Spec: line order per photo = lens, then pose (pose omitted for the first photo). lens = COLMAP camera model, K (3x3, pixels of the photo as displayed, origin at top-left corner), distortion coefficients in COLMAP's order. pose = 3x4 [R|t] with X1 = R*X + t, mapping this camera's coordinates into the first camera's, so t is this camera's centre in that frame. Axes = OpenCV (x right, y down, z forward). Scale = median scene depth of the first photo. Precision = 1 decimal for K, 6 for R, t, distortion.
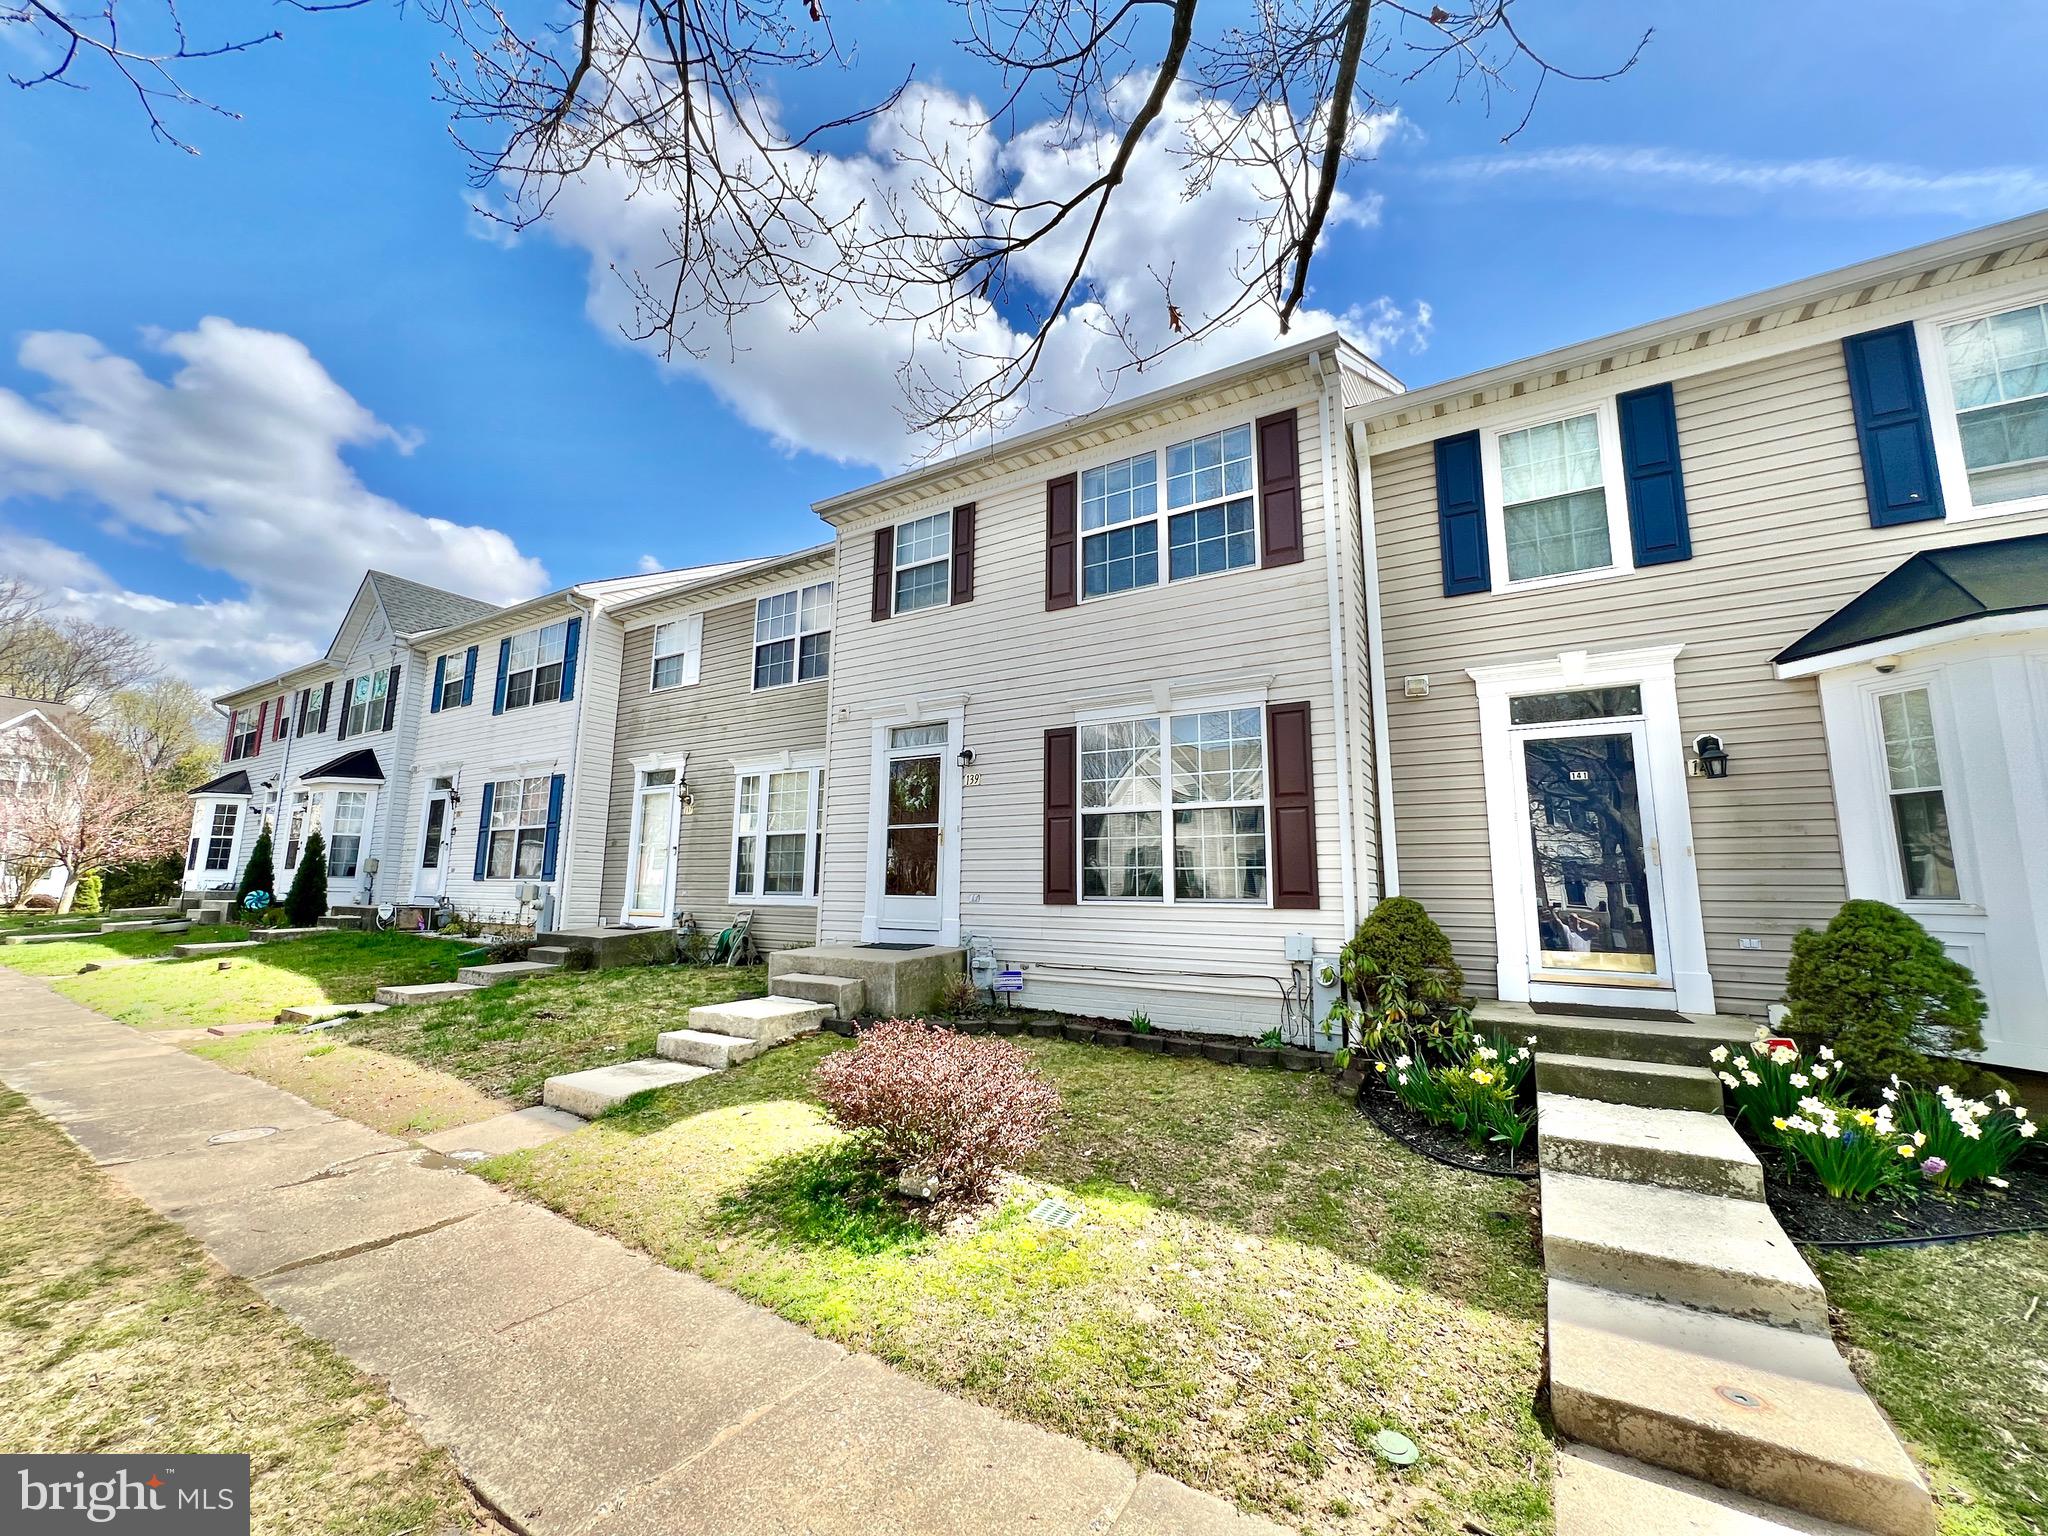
lens RADIAL K [[821.0, 0, 1026.3], [0, 821.0, 764.8], [0, 0, 1]] dist [-0.004895, 0.000080]
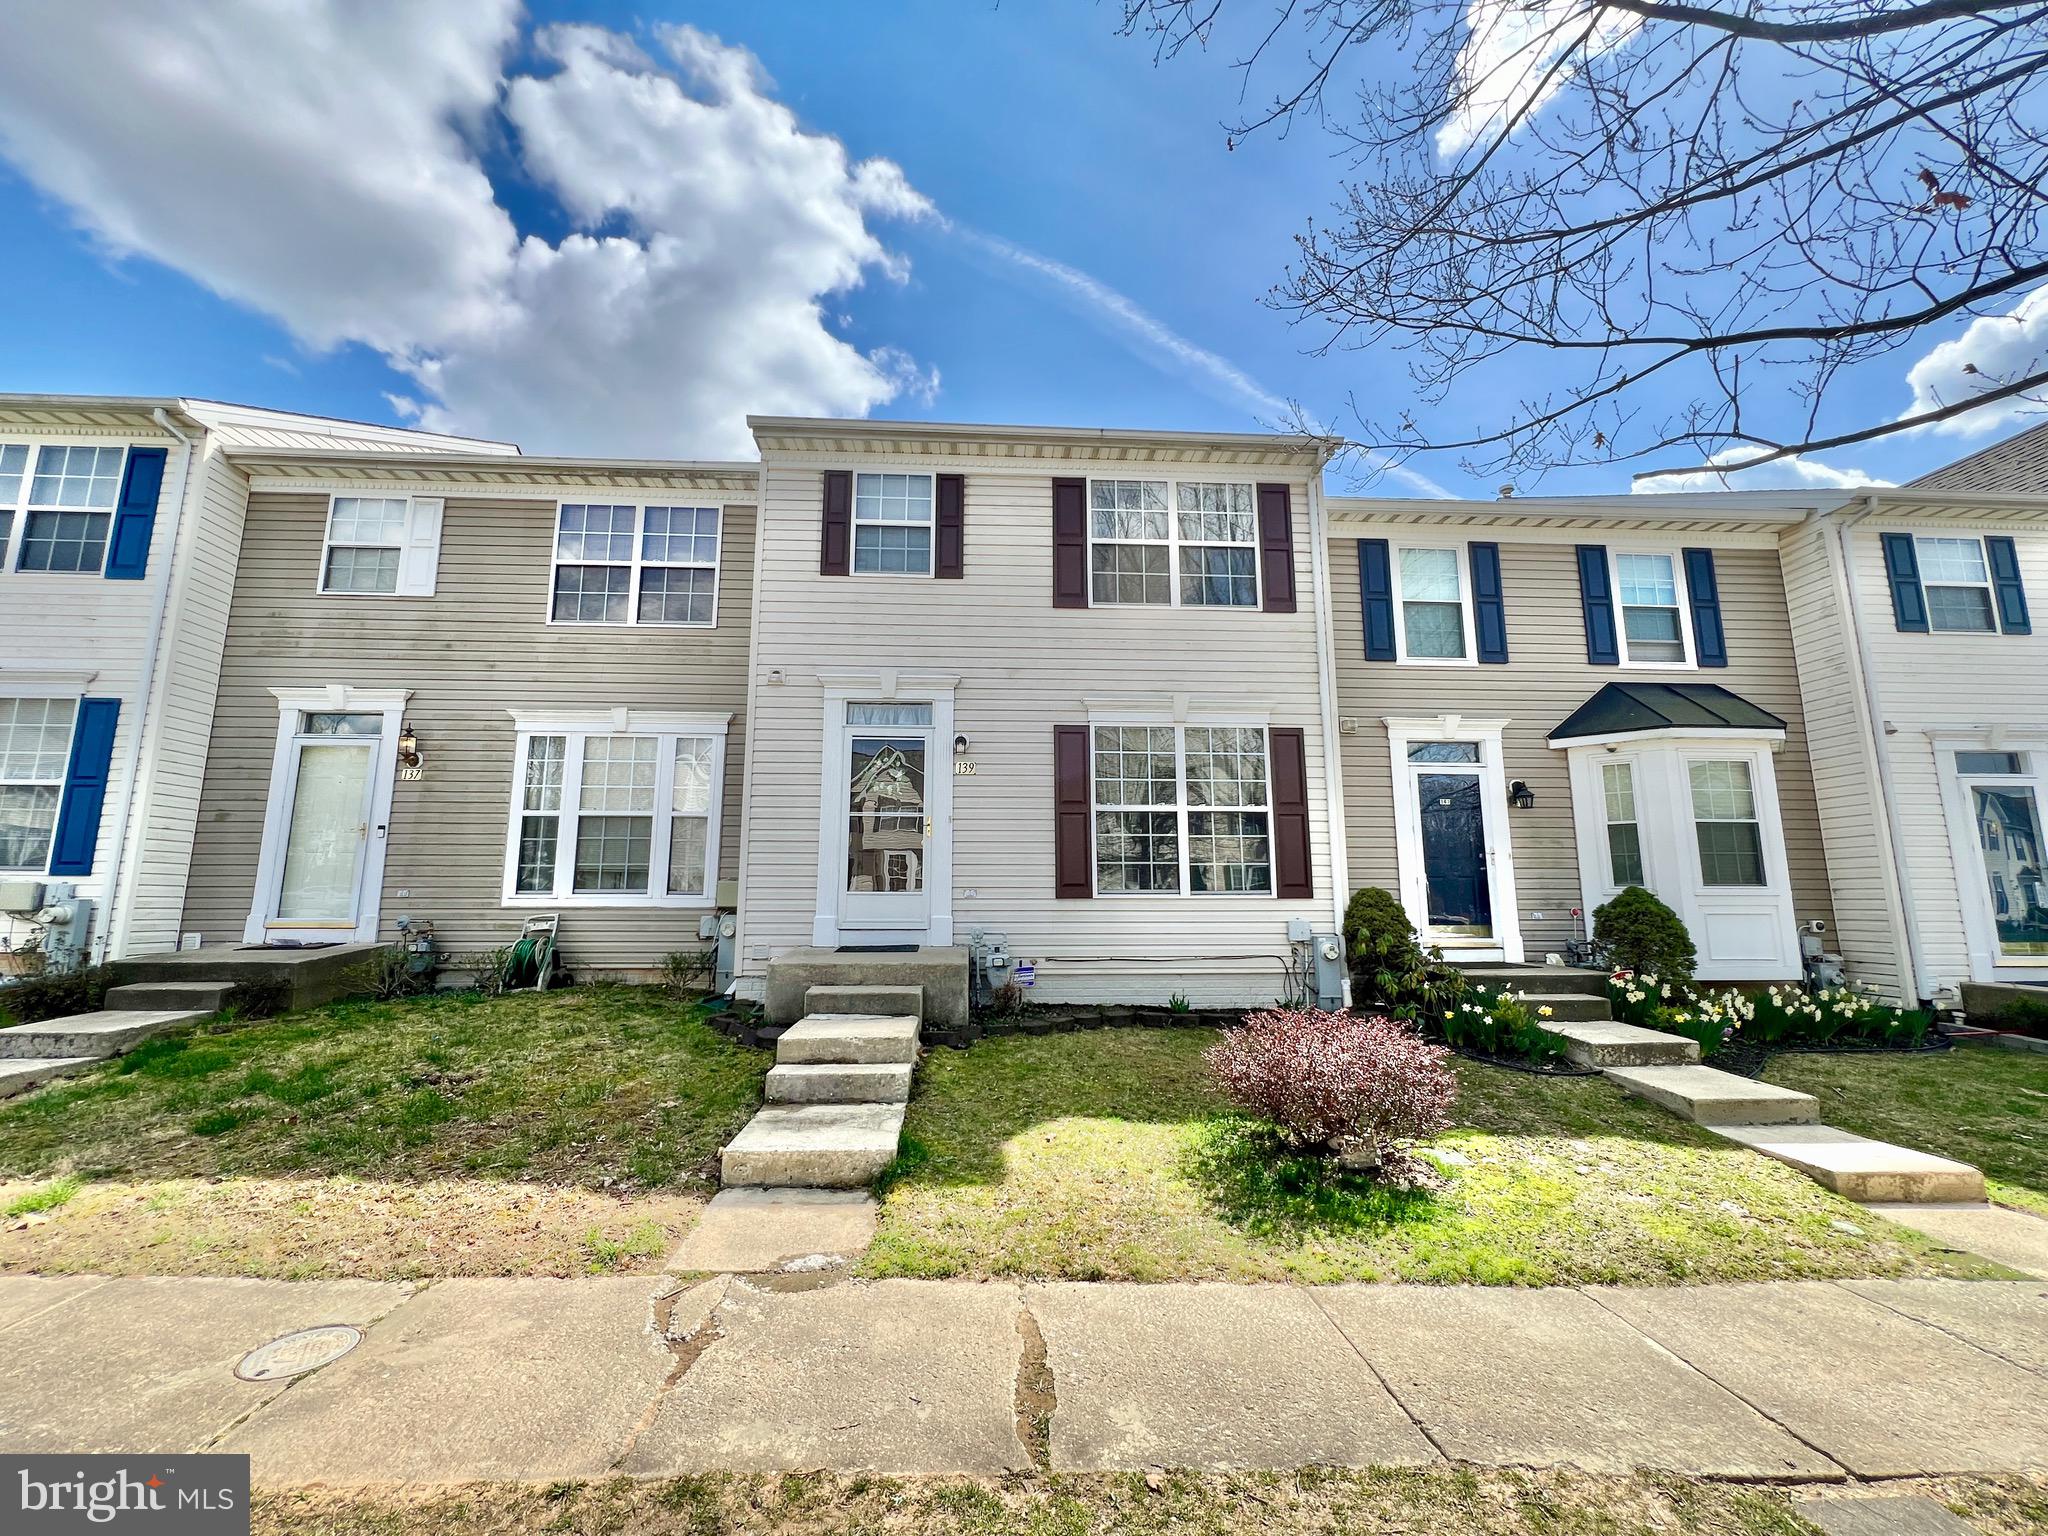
lens RADIAL K [[819.0, 0, 1025.1], [0, 819.0, 764.6], [0, 0, 1]] dist [-0.003020, 0.000288]
pose [[0.818032, 0.077272, 0.569959, -0.630249], [-0.080765, 0.996548, -0.019190, 0.030209], [-0.569474, -0.030334, 0.821449, 0.213157]]
